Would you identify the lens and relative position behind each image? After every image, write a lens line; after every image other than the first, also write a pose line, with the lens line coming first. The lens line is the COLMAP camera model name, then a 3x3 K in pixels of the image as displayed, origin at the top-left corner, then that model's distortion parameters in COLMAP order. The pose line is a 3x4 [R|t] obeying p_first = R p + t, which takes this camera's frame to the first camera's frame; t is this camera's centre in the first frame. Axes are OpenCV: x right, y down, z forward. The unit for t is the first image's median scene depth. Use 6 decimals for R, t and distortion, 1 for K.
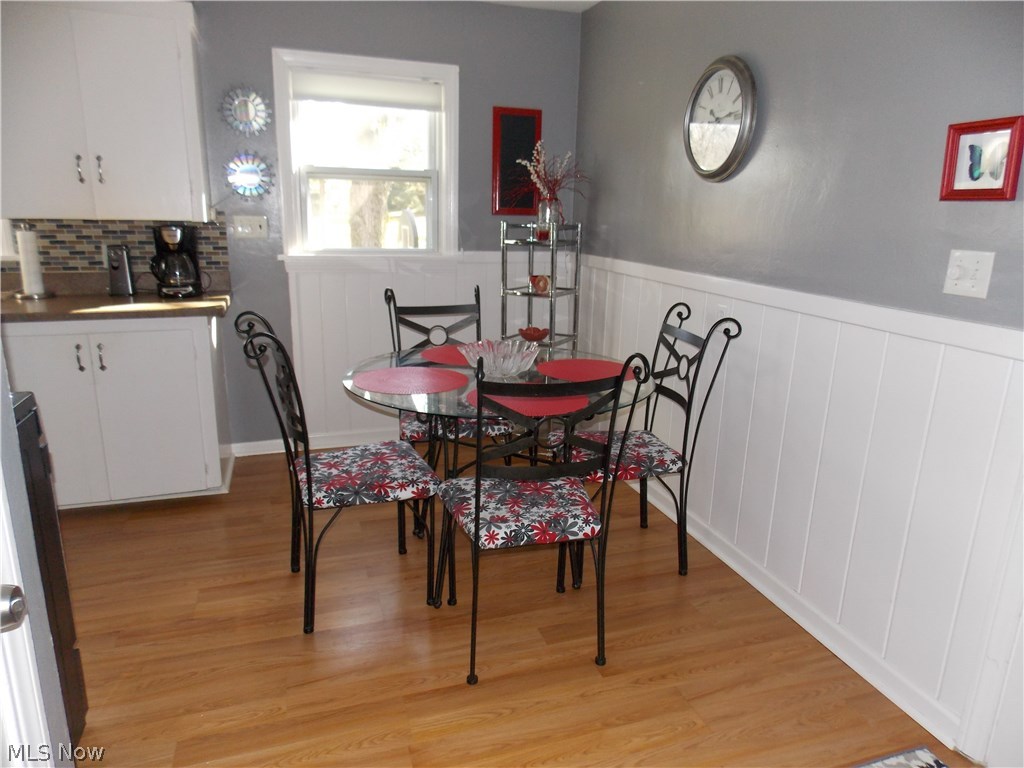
lens RADIAL K [[678.0, 0, 516.1], [0, 678.0, 376.5], [0, 0, 1]] dist [0.001861, 0.000786]
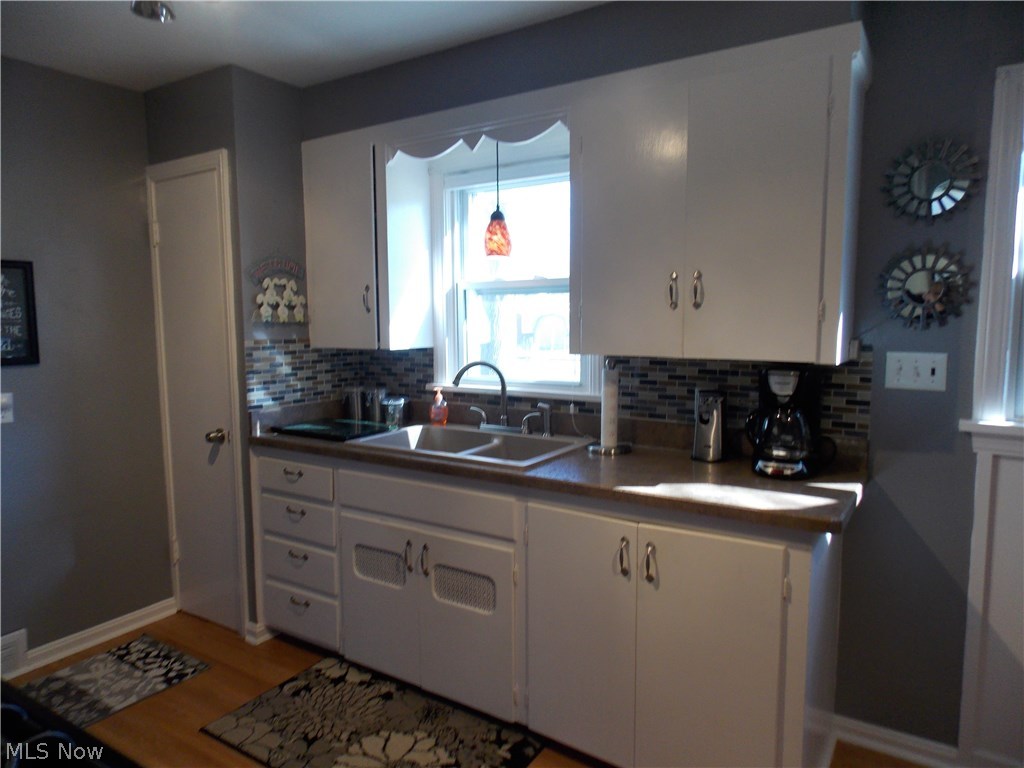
lens RADIAL K [[678.0, 0, 518.7], [0, 678.0, 384.8], [0, 0, 1]] dist [0.001861, 0.000786]
pose [[0.640652, 0.051426, -0.766107, -0.164737], [-0.175935, 0.981041, -0.081270, -0.102961], [0.747403, 0.186850, 0.637554, 0.378917]]
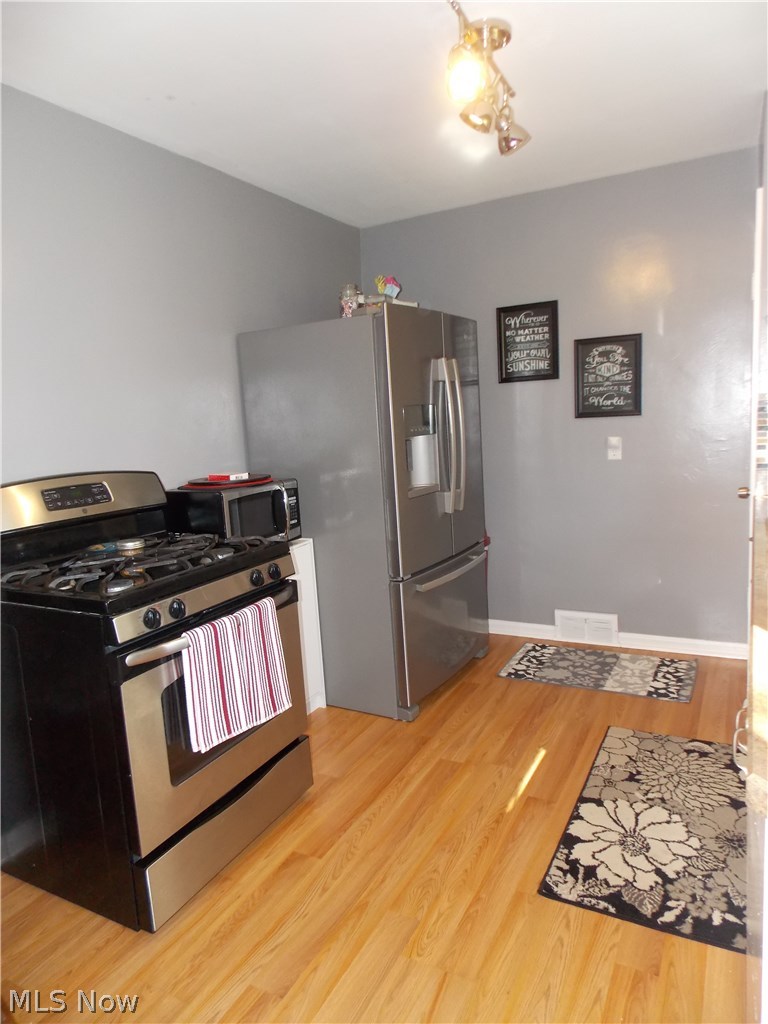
lens RADIAL K [[678.0, 0, 384.1], [0, 678.0, 513.2], [0, 0, 1]] dist [0.001861, 0.000786]
pose [[-0.722461, 0.122527, -0.680468, -0.159272], [-0.132537, 0.941380, 0.310223, -0.331863], [0.678590, 0.314311, -0.663871, 1.452392]]
